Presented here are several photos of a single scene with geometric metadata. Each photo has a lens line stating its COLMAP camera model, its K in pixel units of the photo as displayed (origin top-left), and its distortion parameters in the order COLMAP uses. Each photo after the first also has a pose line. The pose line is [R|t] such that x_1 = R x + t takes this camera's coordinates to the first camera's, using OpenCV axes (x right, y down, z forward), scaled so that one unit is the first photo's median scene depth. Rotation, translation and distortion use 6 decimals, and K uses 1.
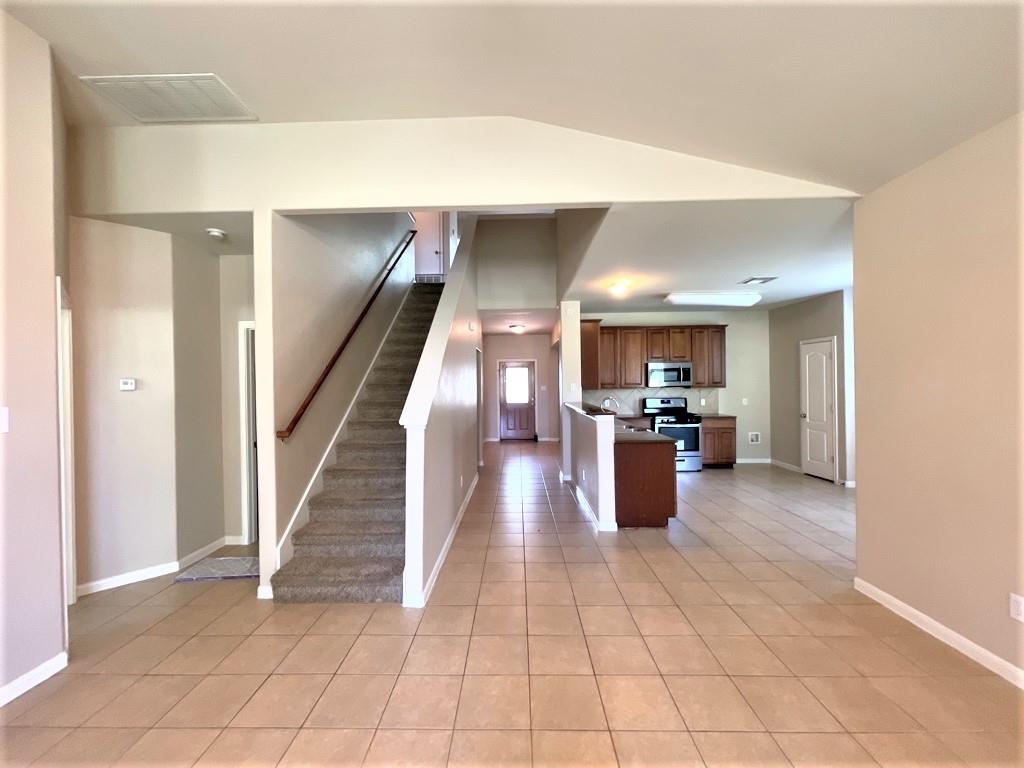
lens RADIAL K [[413.8, 0, 507.6], [0, 413.8, 384.8], [0, 0, 1]] dist [-0.001737, 0.000198]
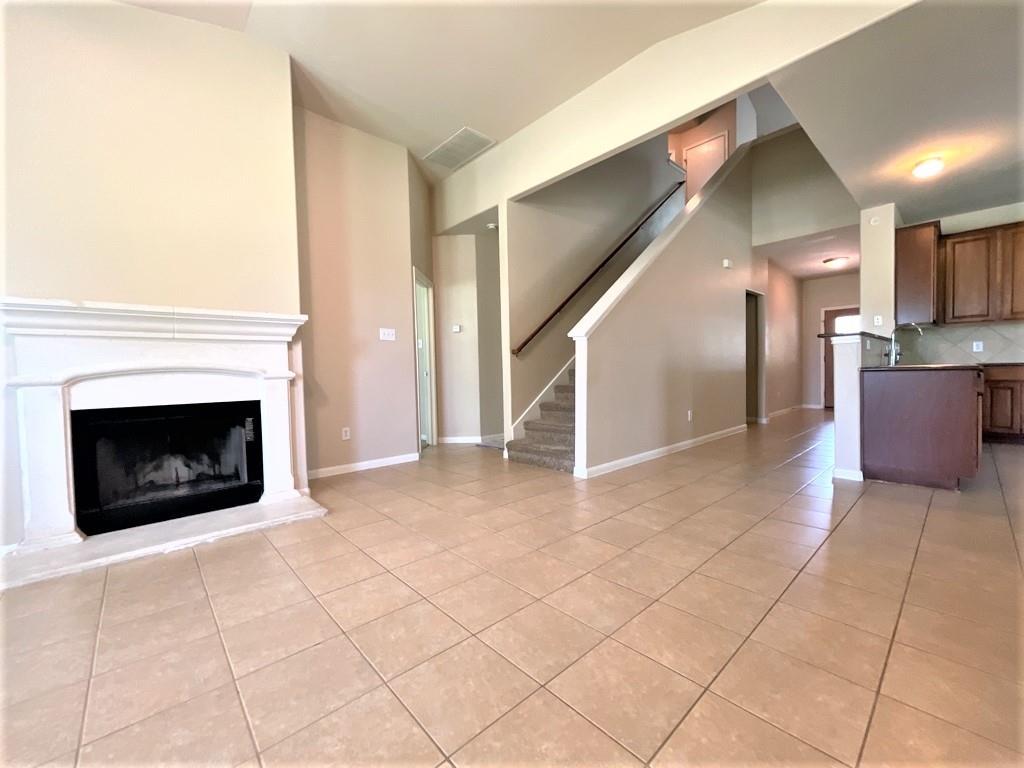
lens RADIAL K [[413.8, 0, 507.6], [0, 413.8, 384.8], [0, 0, 1]] dist [-0.001737, 0.000198]
pose [[0.688214, 0.020359, -0.725222, 0.231313], [0.012257, 0.999137, 0.039681, 0.080351], [0.725404, -0.036198, 0.687371, -0.019271]]
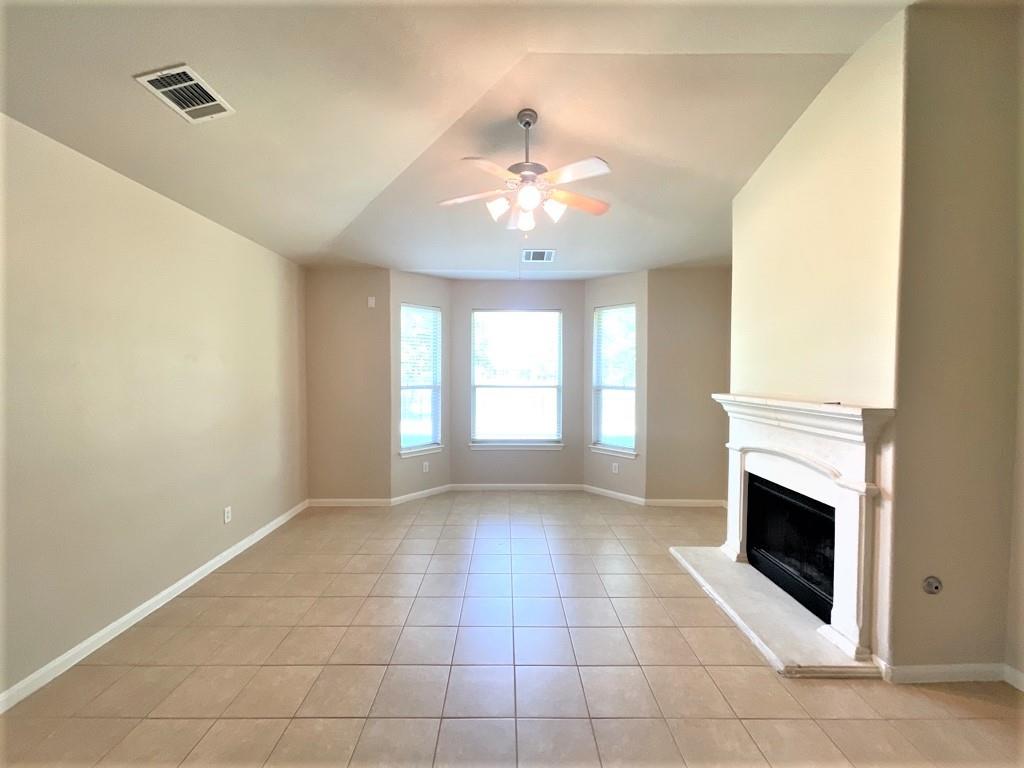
lens RADIAL K [[413.8, 0, 507.6], [0, 413.8, 384.8], [0, 0, 1]] dist [-0.001737, 0.000198]
pose [[-0.999528, 0.010275, -0.028938, 0.023639], [0.009349, 0.999445, 0.031975, -0.010534], [0.029250, 0.031689, -0.999070, 0.439043]]
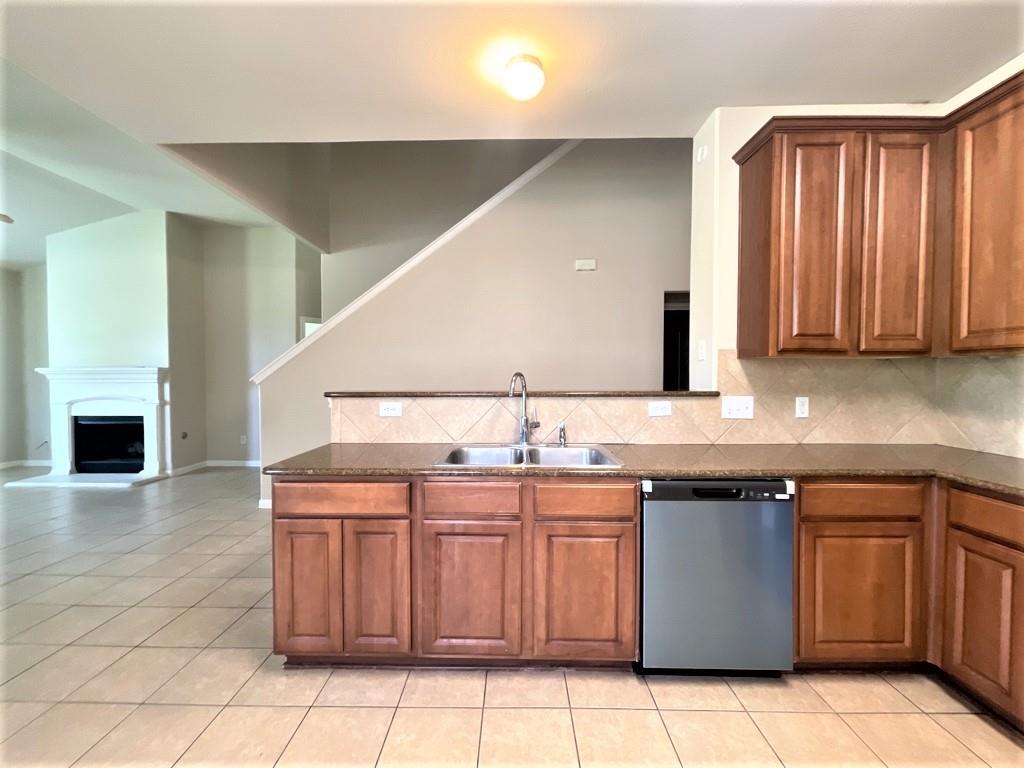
lens RADIAL K [[413.8, 0, 507.6], [0, 413.8, 384.8], [0, 0, 1]] dist [-0.001737, 0.000198]
pose [[0.005712, 0.037476, -0.999281, 0.512694], [-0.001861, 0.999296, 0.037466, 0.021621], [0.999982, 0.001645, 0.005778, 0.777098]]
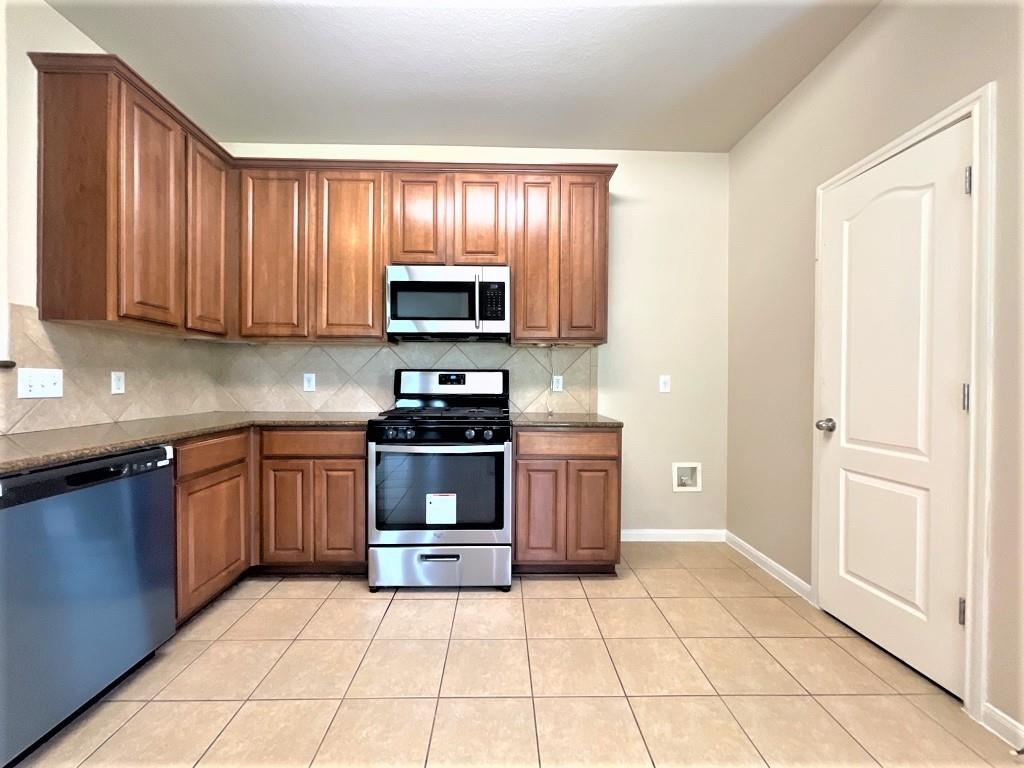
lens RADIAL K [[413.8, 0, 507.6], [0, 413.8, 384.8], [0, 0, 1]] dist [-0.001737, 0.000198]
pose [[0.998852, 0.017569, 0.044574, 0.458497], [-0.017913, 0.999813, 0.007322, 0.046487], [-0.044437, -0.008112, 0.998979, 0.691844]]
